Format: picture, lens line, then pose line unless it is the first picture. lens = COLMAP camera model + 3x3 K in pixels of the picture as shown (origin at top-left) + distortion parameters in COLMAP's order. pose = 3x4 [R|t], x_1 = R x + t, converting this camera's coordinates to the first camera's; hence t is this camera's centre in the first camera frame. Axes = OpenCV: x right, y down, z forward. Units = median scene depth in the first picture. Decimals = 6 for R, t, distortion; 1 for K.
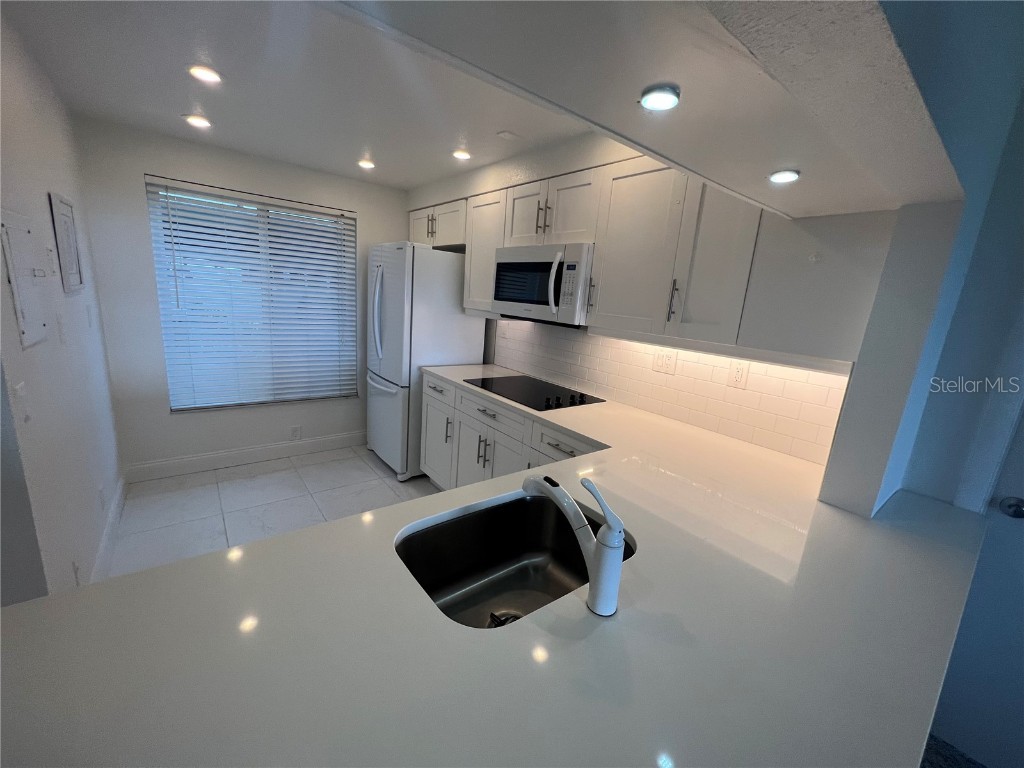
lens RADIAL K [[410.0, 0, 513.9], [0, 410.0, 386.8], [0, 0, 1]] dist [-0.002490, 0.001132]
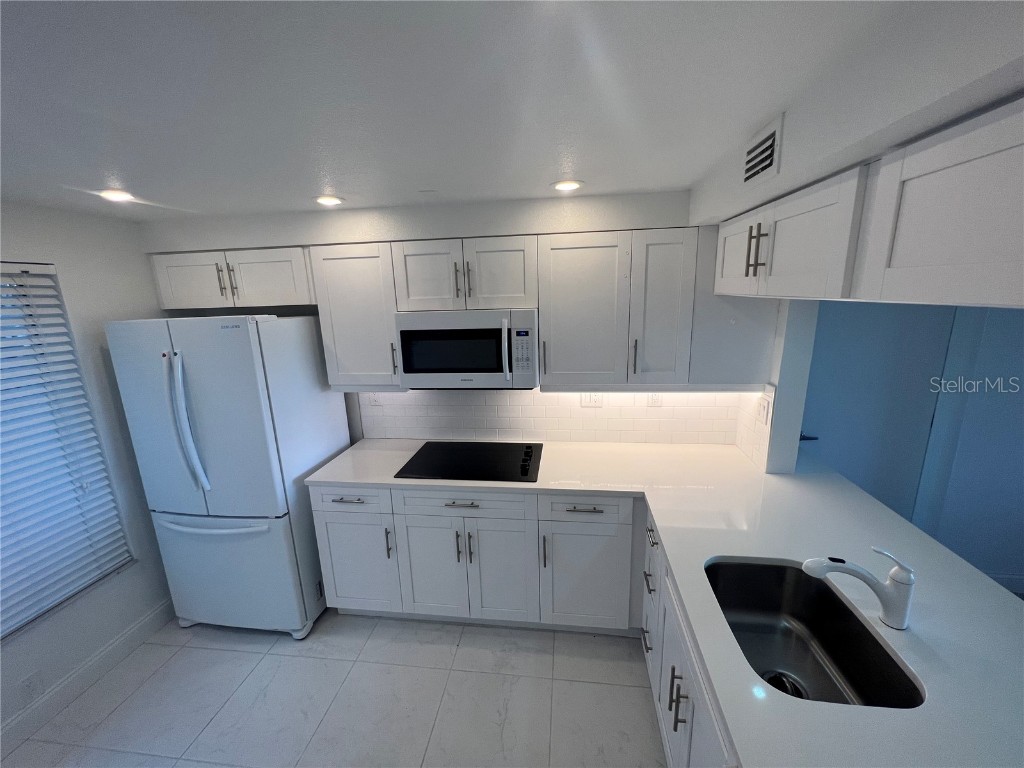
lens RADIAL K [[410.0, 0, 513.3], [0, 410.0, 385.4], [0, 0, 1]] dist [-0.002490, 0.001132]
pose [[0.711140, -0.254431, 0.655397, -0.469287], [0.238691, 0.964223, 0.115328, -0.243253], [-0.661292, 0.074423, 0.746428, 0.236385]]
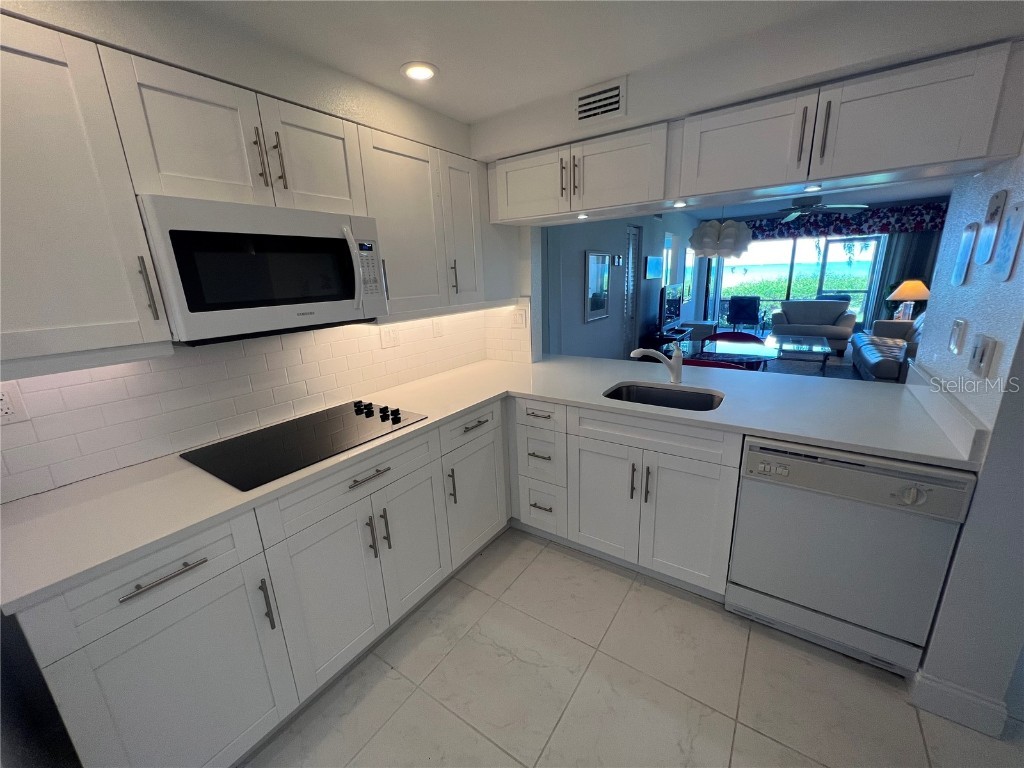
lens RADIAL K [[410.0, 0, 511.3], [0, 410.0, 385.0], [0, 0, 1]] dist [-0.002490, 0.001132]
pose [[-0.298164, -0.310225, 0.902695, -0.627418], [0.226397, 0.895740, 0.382615, -0.245238], [-0.927277, 0.318450, -0.196844, 0.821826]]
